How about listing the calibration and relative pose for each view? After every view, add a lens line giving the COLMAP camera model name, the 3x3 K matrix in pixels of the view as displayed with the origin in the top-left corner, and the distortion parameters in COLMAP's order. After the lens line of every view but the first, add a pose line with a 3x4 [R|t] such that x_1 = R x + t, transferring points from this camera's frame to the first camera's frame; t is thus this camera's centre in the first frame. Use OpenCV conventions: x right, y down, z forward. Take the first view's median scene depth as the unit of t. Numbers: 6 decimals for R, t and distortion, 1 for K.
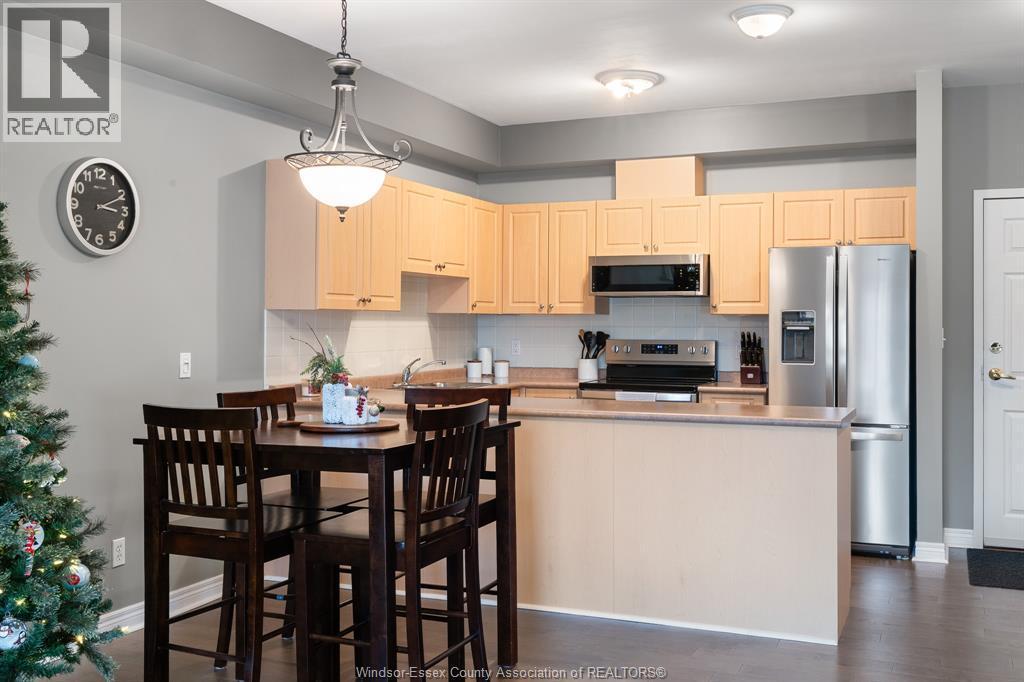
lens RADIAL K [[1030.9, 0, 522.9], [0, 1030.9, 319.5], [0, 0, 1]] dist [0.032896, 0.000000]
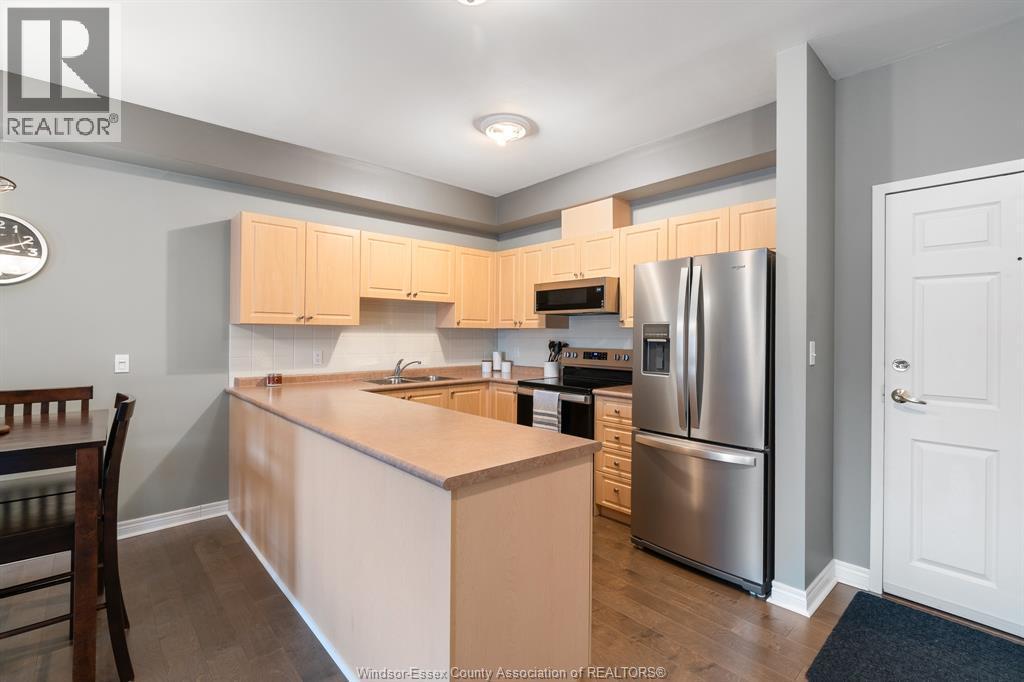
lens RADIAL K [[461.4, 0, 506.8], [0, 461.4, 334.3], [0, 0, 1]] dist [-0.007155, 0.000470]
pose [[0.905007, 0.003427, -0.425384, 0.287253], [-0.002809, 0.999994, 0.002080, 0.001416], [0.425388, -0.000688, 0.905011, 0.462493]]
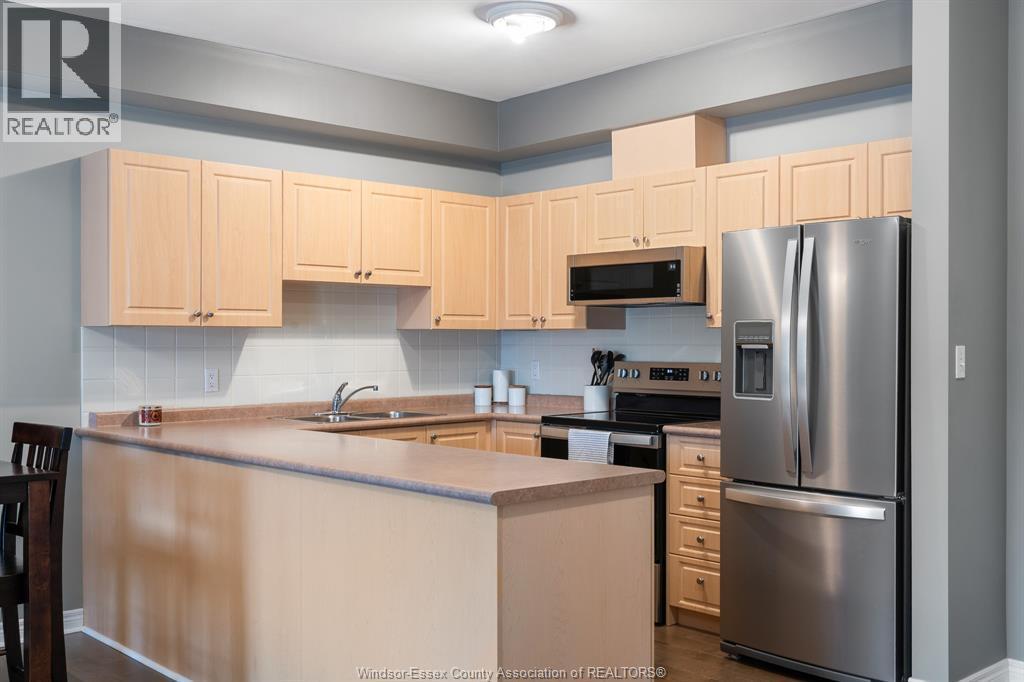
lens RADIAL K [[1030.9, 0, 506.3], [0, 1030.9, 345.3], [0, 0, 1]] dist [0.032896, 0.000000]
pose [[0.911843, -0.001343, -0.410538, 0.350951], [0.004698, 0.999963, 0.007163, 0.001433], [0.410513, -0.008460, 0.911815, 0.267610]]
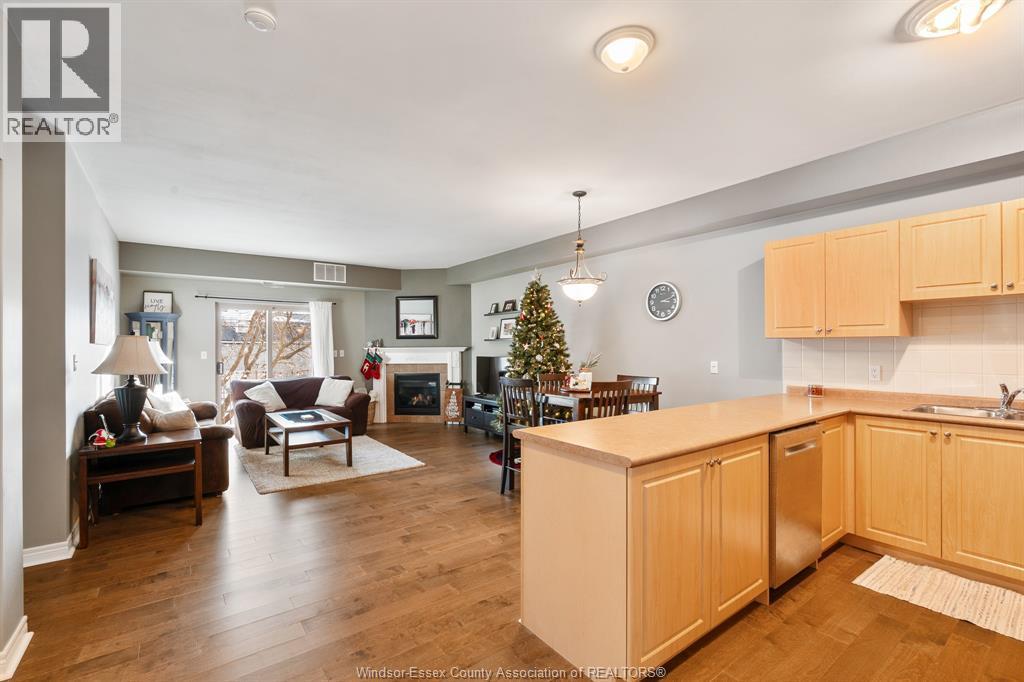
lens RADIAL K [[461.4, 0, 519.3], [0, 461.4, 344.6], [0, 0, 1]] dist [-0.007155, 0.000470]
pose [[-0.503054, -0.003129, -0.864249, 0.469553], [0.004627, 0.999969, -0.006313, 0.001995], [0.864242, -0.007175, -0.503024, 0.789468]]
